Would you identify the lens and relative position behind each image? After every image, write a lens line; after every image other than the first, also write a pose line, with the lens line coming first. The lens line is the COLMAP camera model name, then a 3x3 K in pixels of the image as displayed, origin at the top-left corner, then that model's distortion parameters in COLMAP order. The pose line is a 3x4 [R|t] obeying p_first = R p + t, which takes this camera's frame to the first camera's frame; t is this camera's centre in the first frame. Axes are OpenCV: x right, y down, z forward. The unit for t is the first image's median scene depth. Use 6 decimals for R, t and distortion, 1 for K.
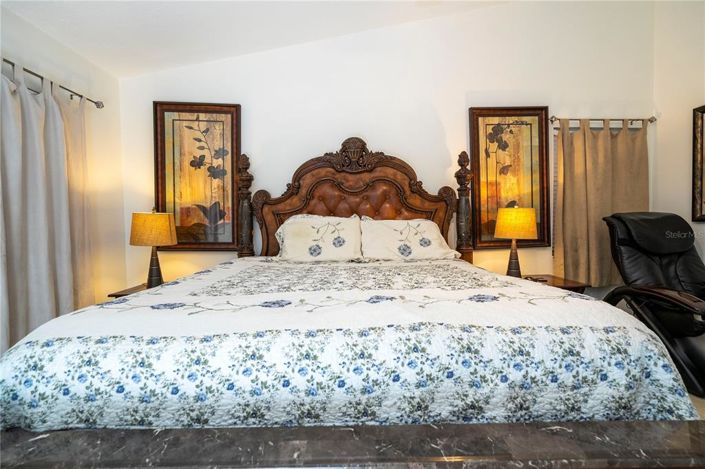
lens RADIAL K [[320.0, 0, 355.0], [0, 320.0, 232.9], [0, 0, 1]] dist [-0.002122, 0.002056]
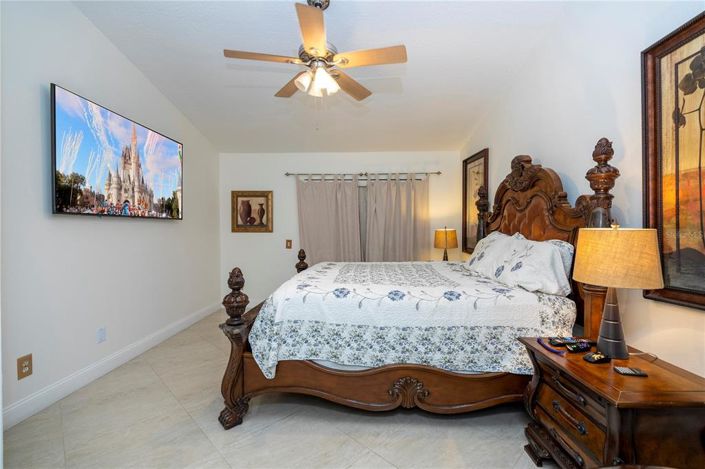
lens RADIAL K [[320.0, 0, 352.6], [0, 320.0, 231.6], [0, 0, 1]] dist [-0.002122, 0.002056]
pose [[-0.060861, 0.018489, -0.997975, 1.017899], [-0.018267, 0.999640, 0.019634, -0.070330], [0.997979, 0.019425, -0.060501, 0.537162]]
